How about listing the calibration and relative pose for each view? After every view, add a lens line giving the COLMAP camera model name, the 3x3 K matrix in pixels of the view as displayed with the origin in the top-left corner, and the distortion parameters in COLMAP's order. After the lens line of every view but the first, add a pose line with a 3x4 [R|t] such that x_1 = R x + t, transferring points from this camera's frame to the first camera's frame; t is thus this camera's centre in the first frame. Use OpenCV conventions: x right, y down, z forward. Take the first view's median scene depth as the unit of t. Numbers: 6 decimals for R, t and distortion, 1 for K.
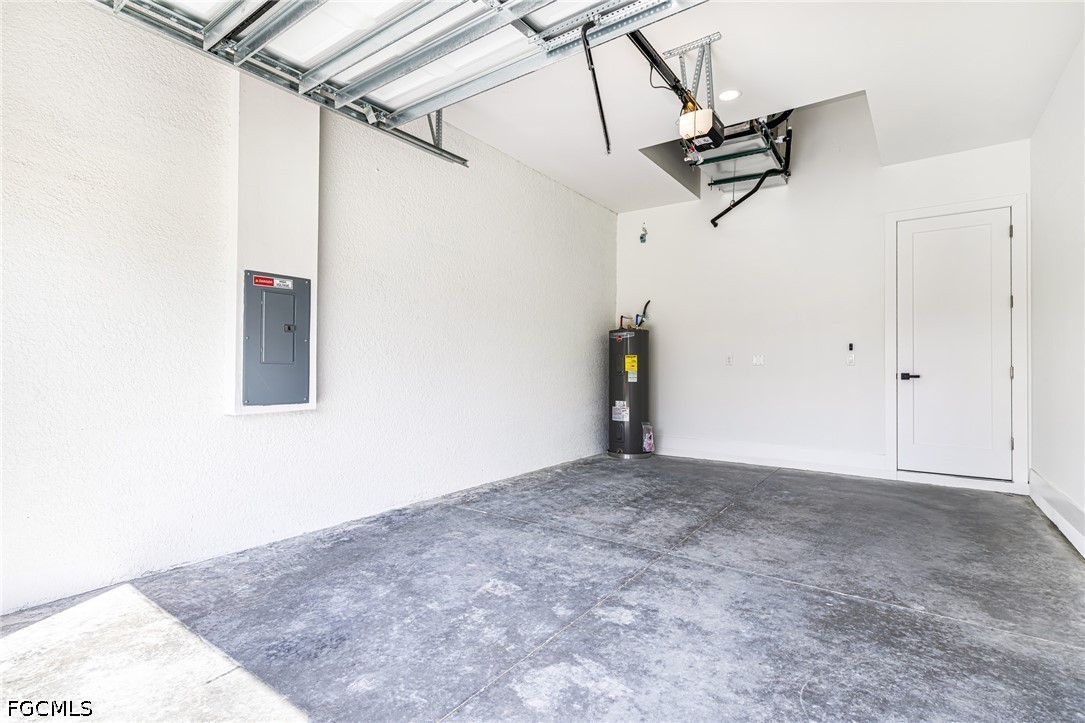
lens RADIAL K [[472.7, 0, 543.7], [0, 472.7, 362.7], [0, 0, 1]] dist [0.002064, -0.000058]
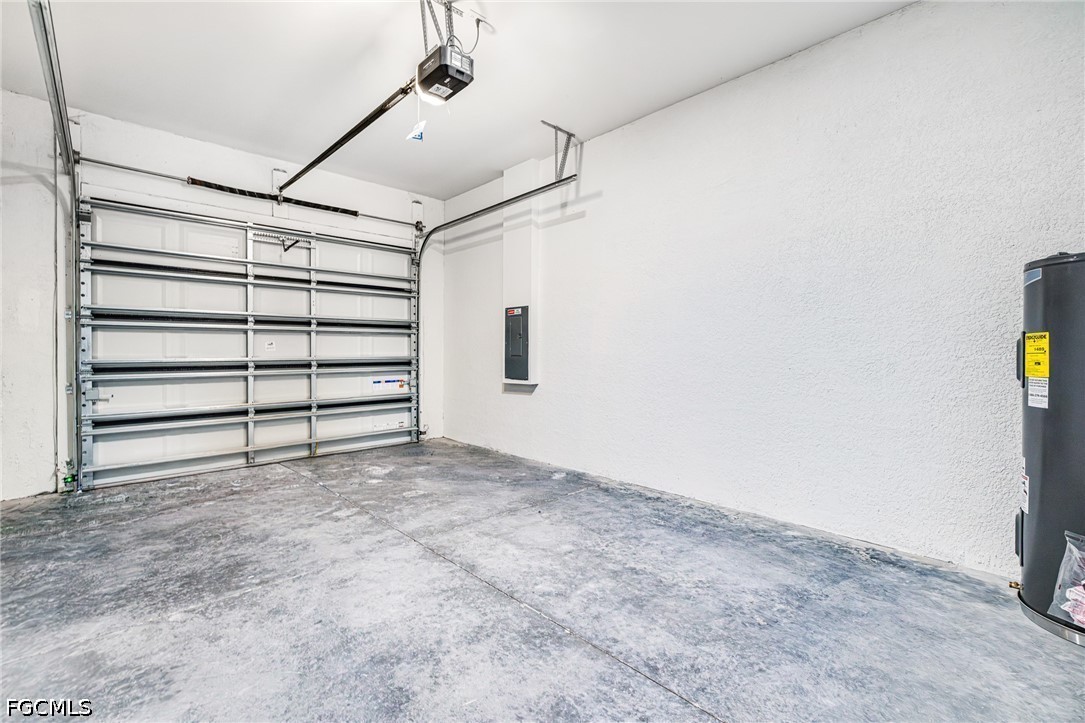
lens RADIAL K [[472.7, 0, 543.7], [0, 472.7, 362.7], [0, 0, 1]] dist [0.002064, -0.000058]
pose [[-0.147673, 0.015315, -0.988918, 1.439350], [0.005453, 0.999878, 0.014671, 0.001516], [0.989021, -0.003226, -0.147738, 1.670563]]
